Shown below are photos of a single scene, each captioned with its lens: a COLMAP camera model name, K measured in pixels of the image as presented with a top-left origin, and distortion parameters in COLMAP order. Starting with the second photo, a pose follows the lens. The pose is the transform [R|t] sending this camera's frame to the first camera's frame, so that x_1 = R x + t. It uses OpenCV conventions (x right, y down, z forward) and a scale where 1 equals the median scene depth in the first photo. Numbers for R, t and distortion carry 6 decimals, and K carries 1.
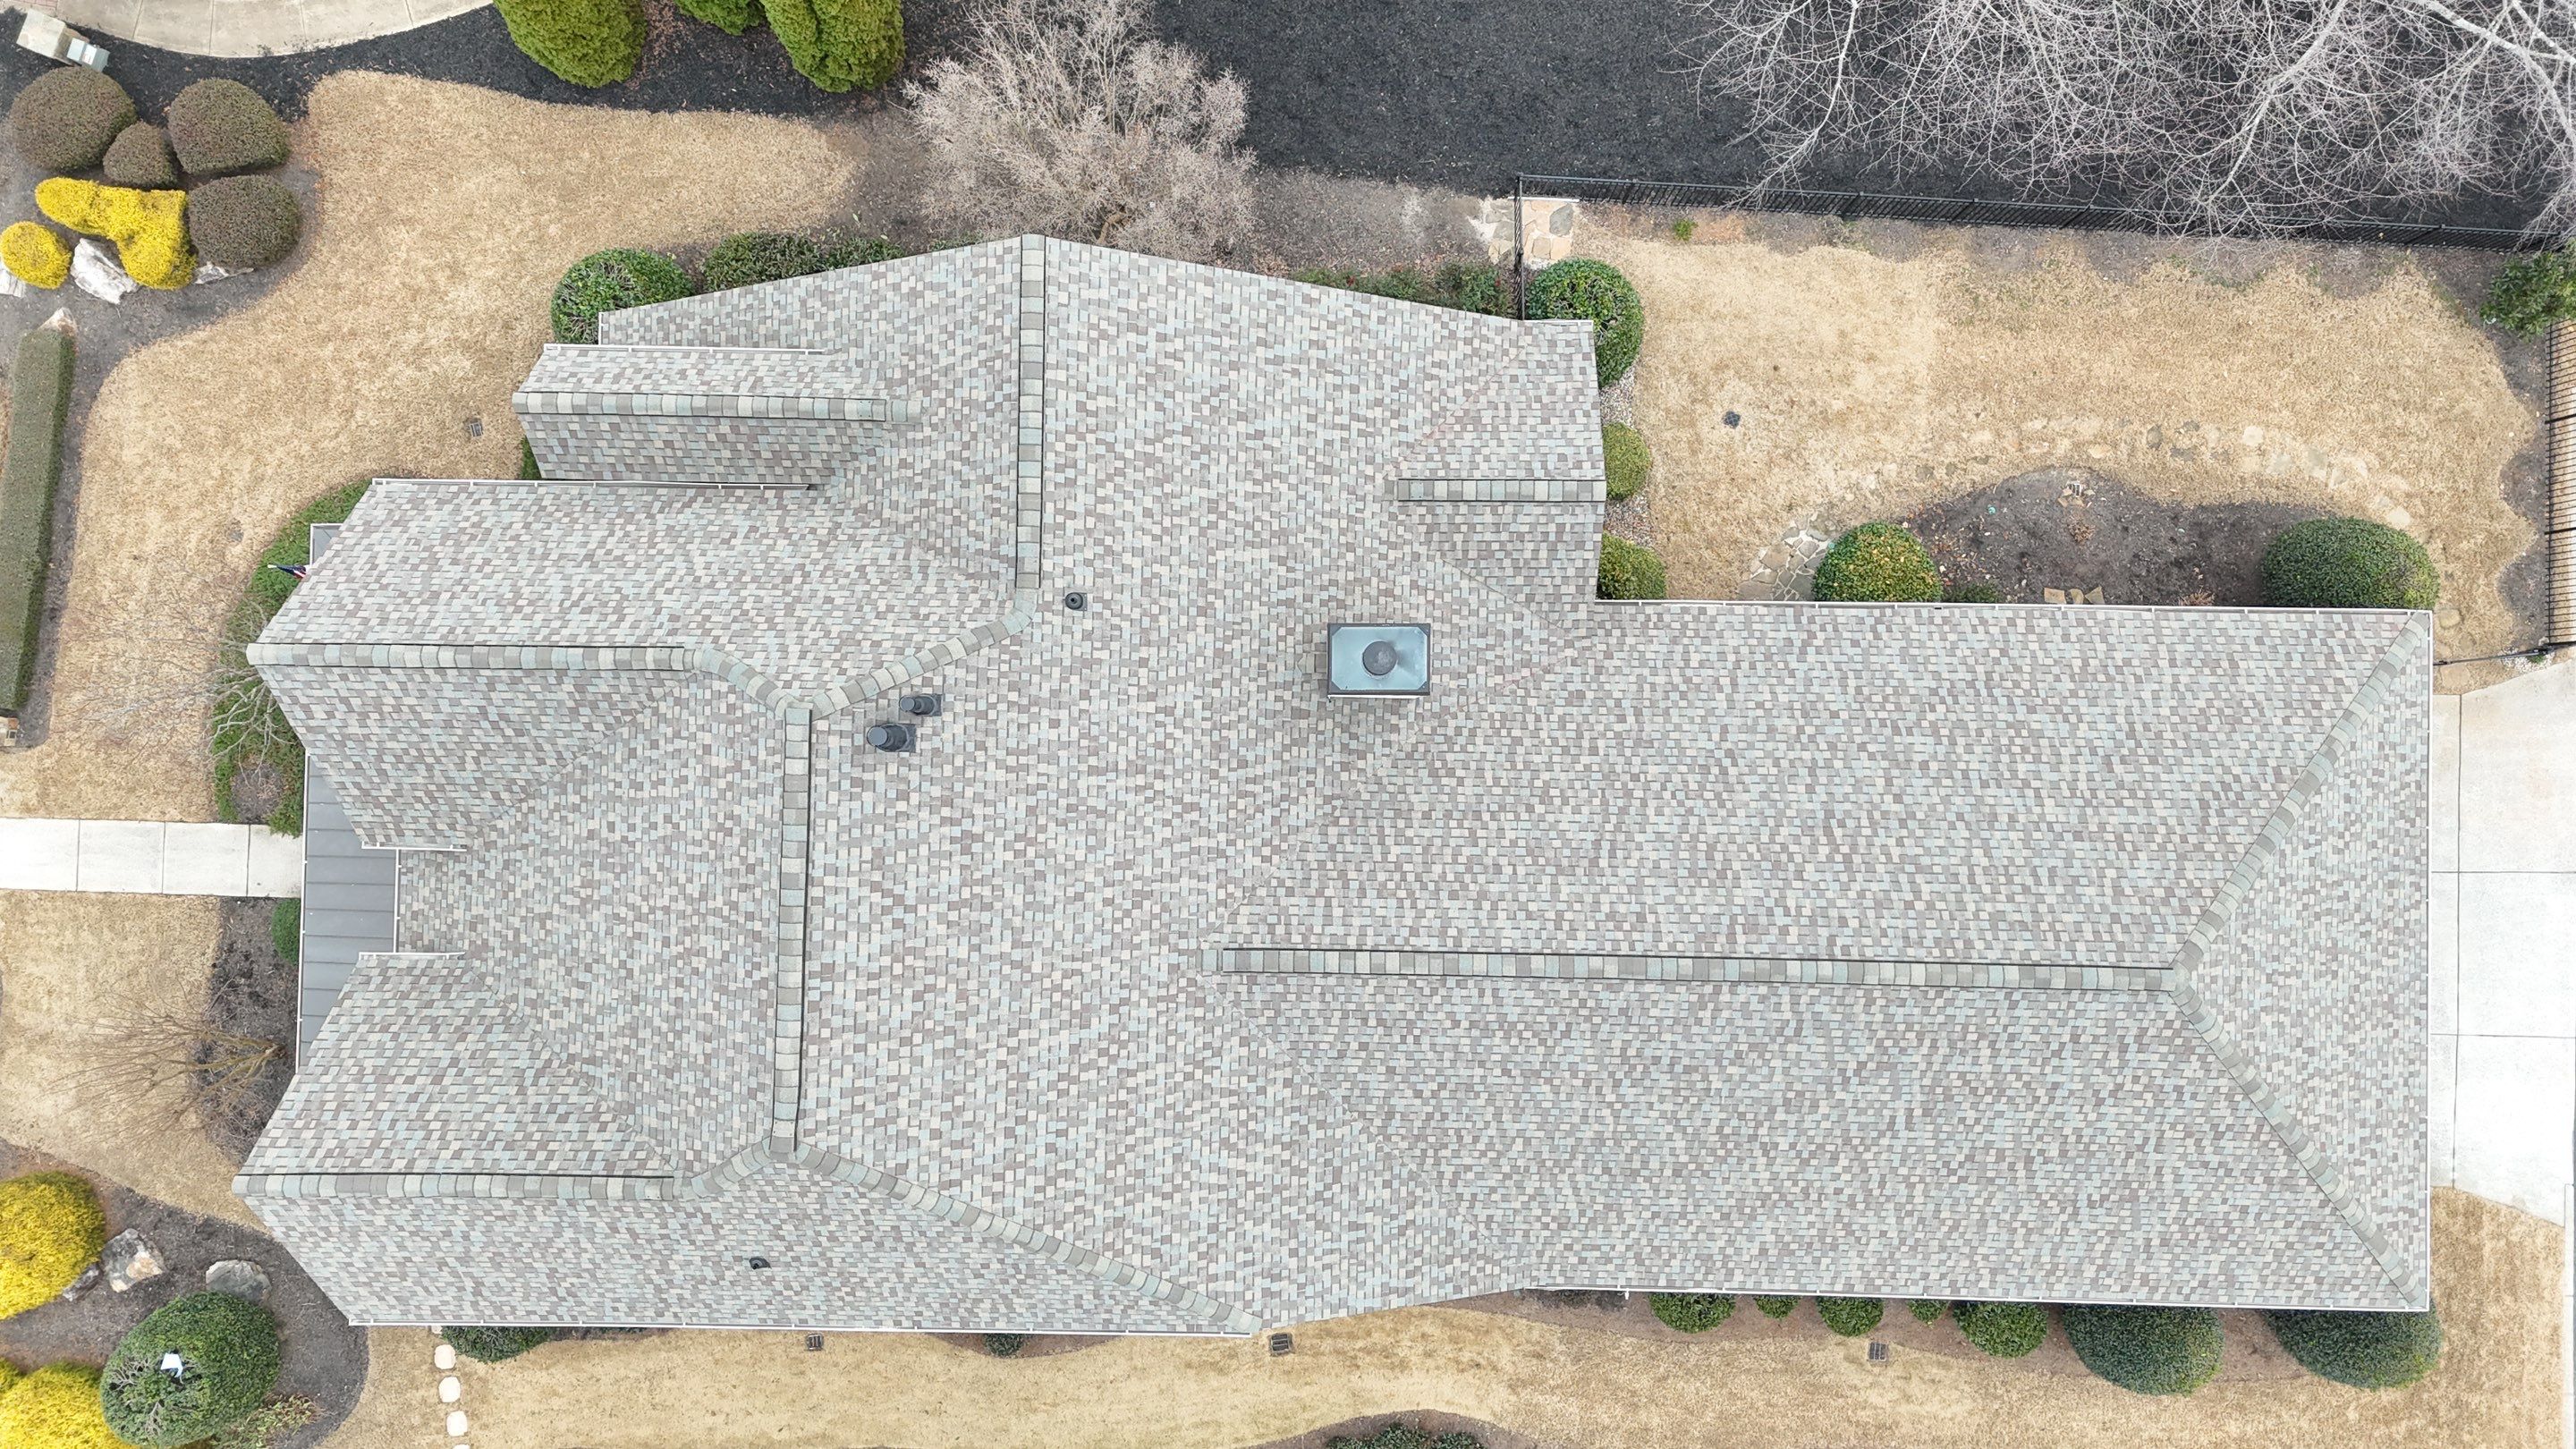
lens RADIAL K [[1885.8, 0, 1303.1], [0, 1885.8, 702.0], [0, 0, 1]] dist [0.088532, -0.088608]
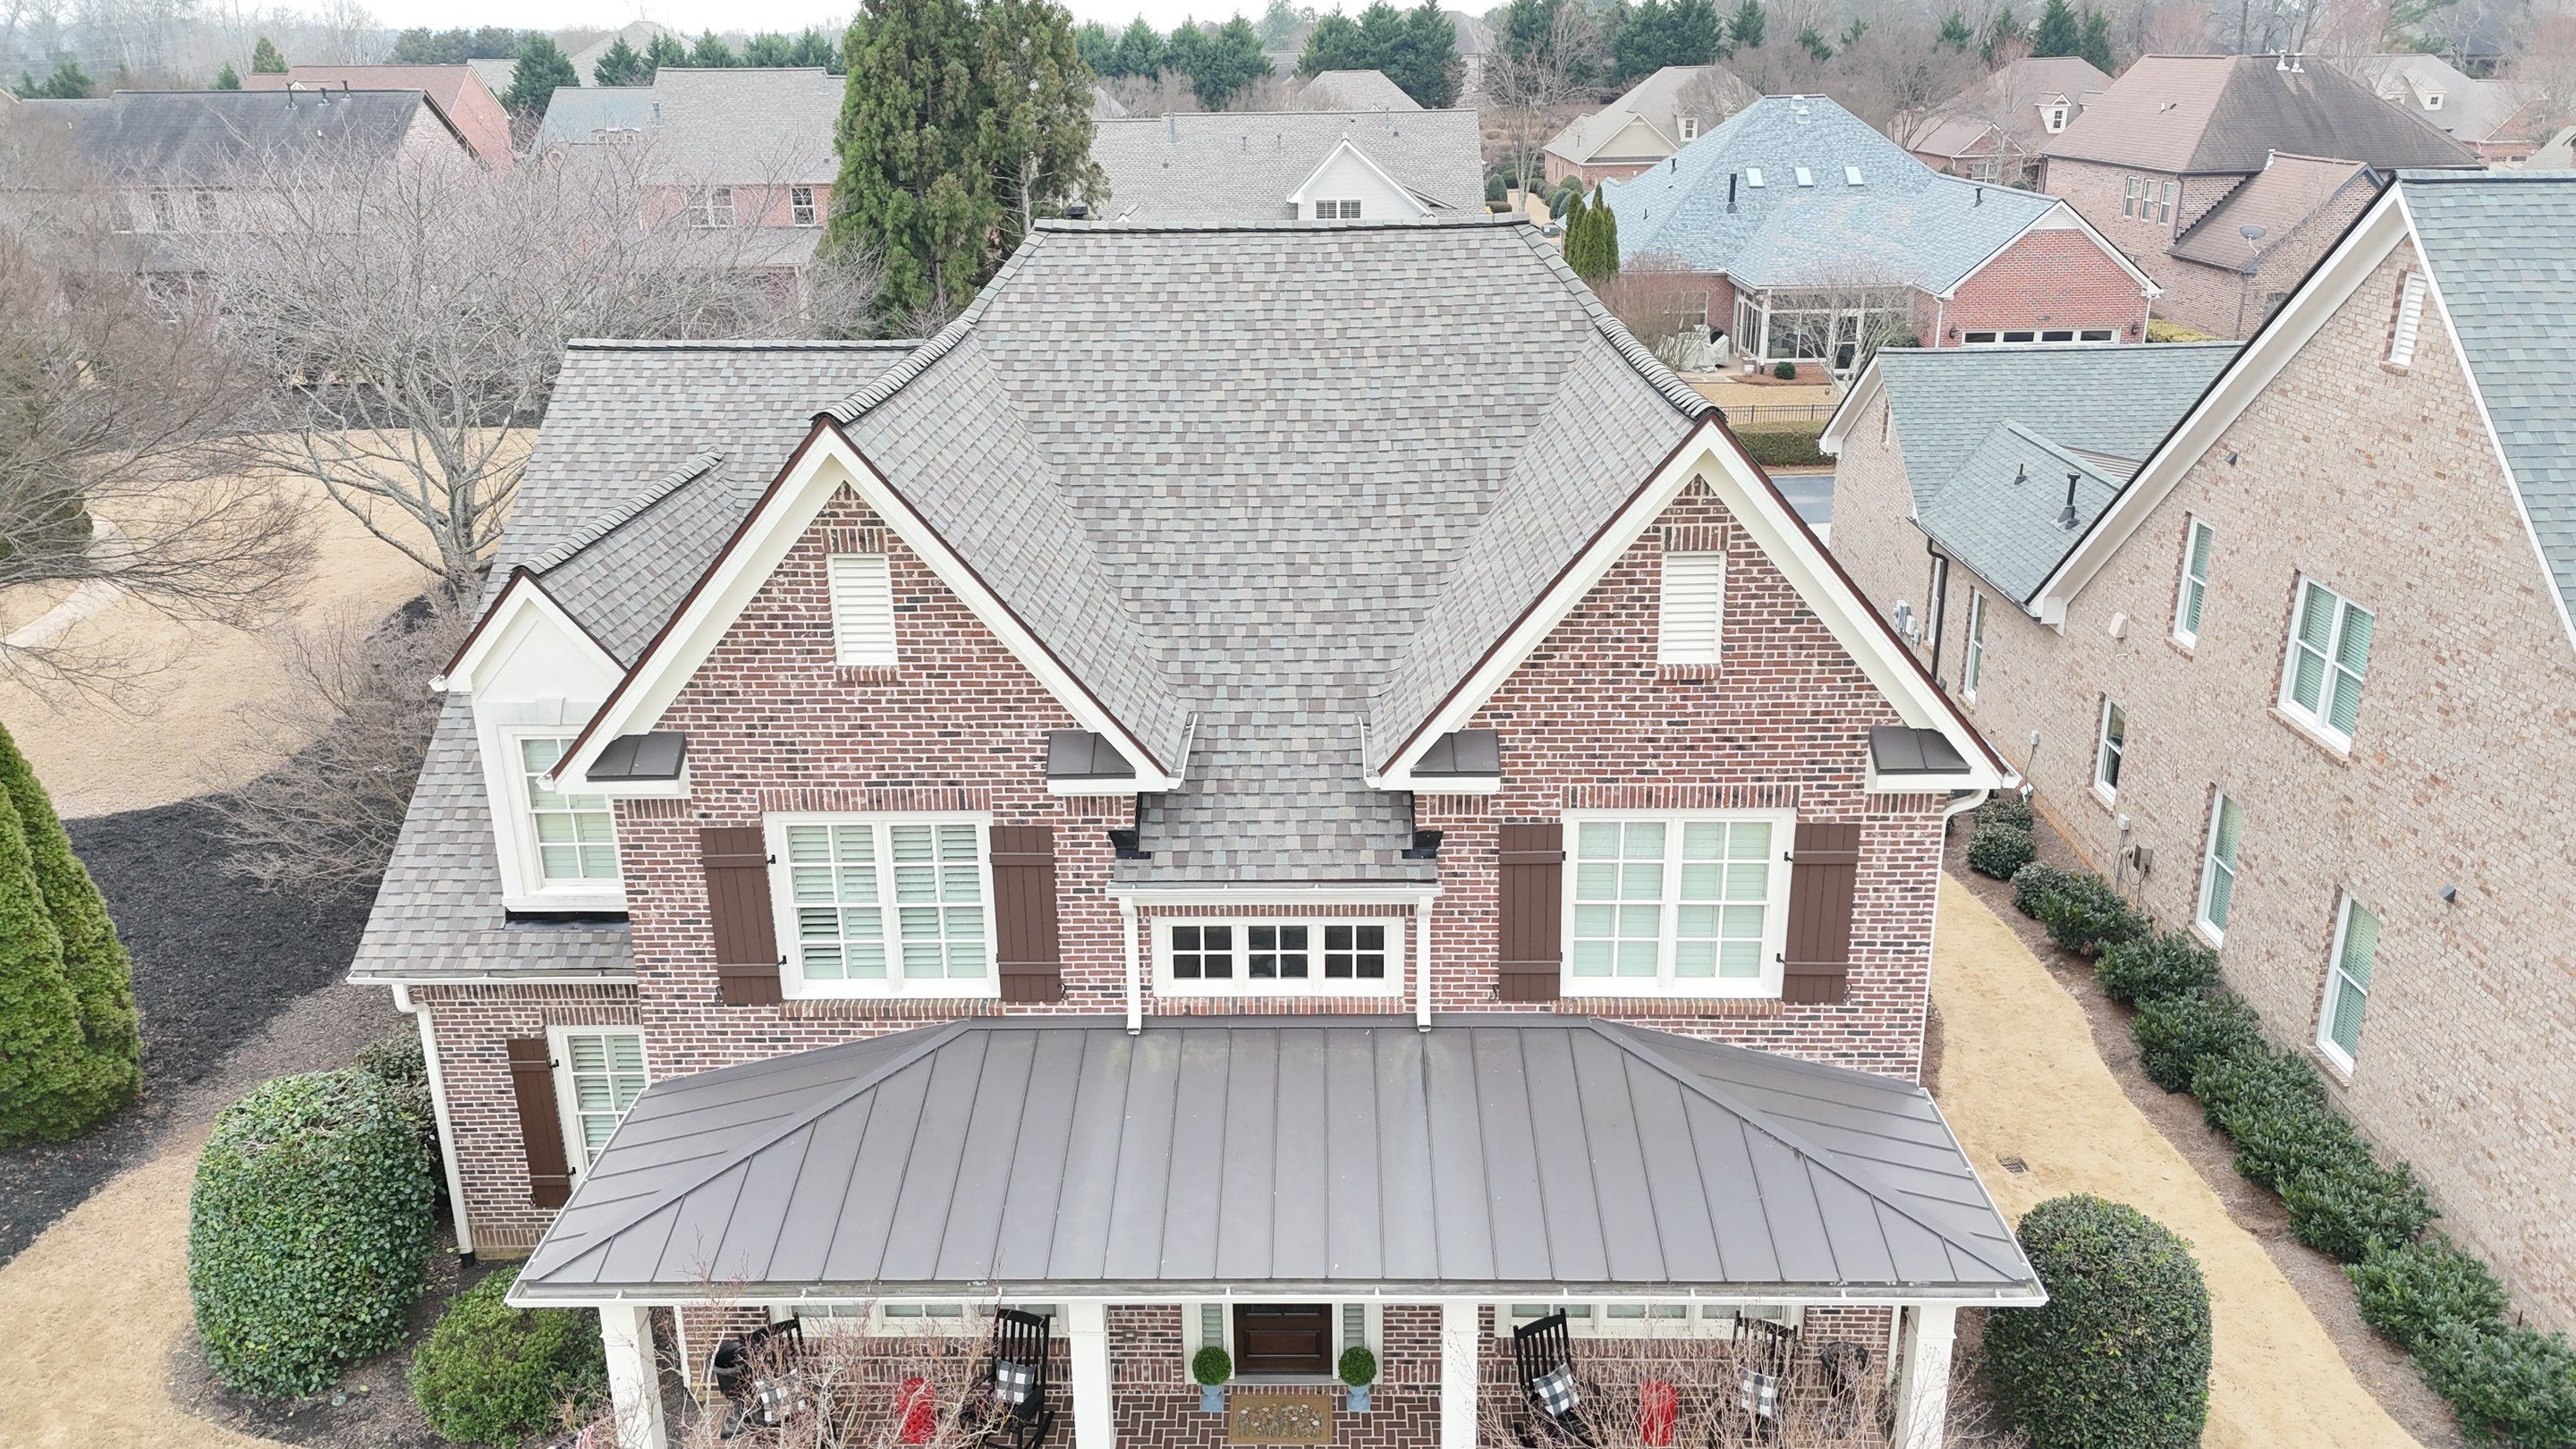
lens RADIAL K [[1885.8, 0, 1282.2], [0, 1885.8, 718.9], [0, 0, 1]] dist [0.088532, -0.088608]
pose [[0.008594, -0.324192, 0.945952, -1.035799], [0.999929, 0.010569, -0.005463, 0.110690], [-0.008226, 0.945932, 0.324260, 0.811059]]
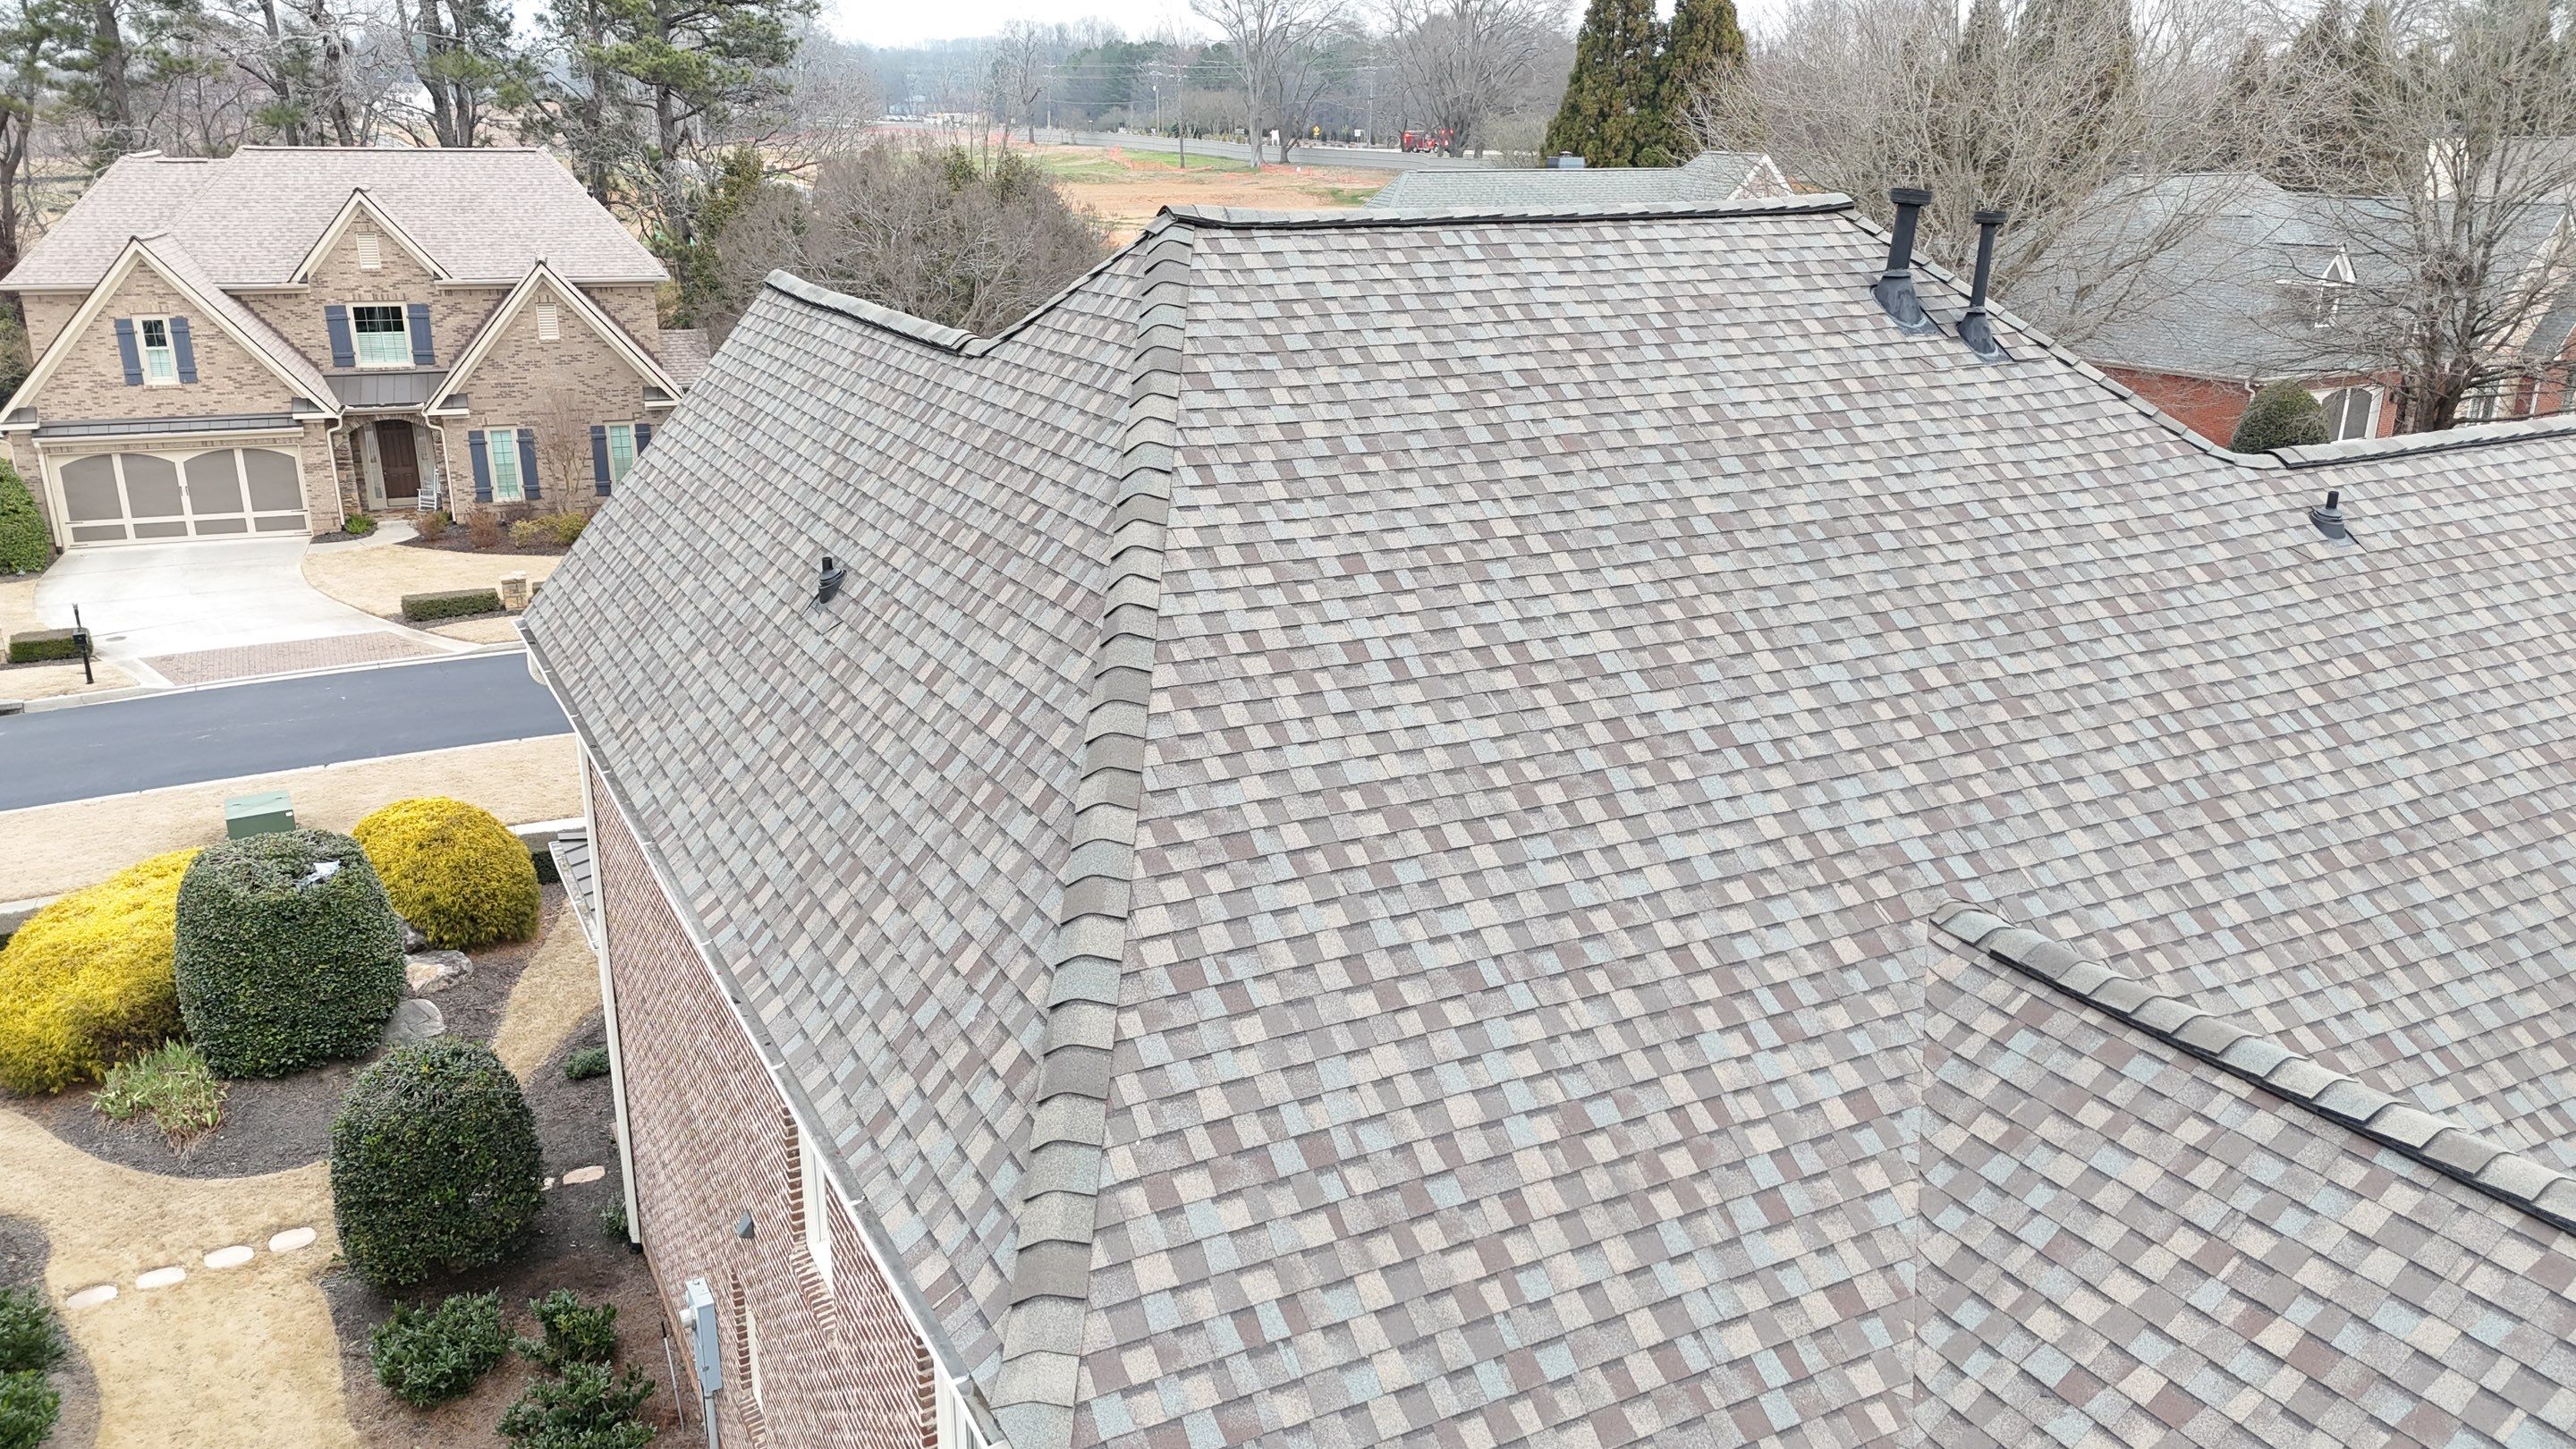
lens RADIAL K [[1885.8, 0, 1283.3], [0, 1885.8, 710.7], [0, 0, 1]] dist [0.088532, -0.088608]
pose [[0.482239, 0.275315, -0.831653, 0.167237], [-0.875973, 0.163275, -0.453887, 0.396593], [0.010826, 0.947387, 0.319906, 0.837338]]
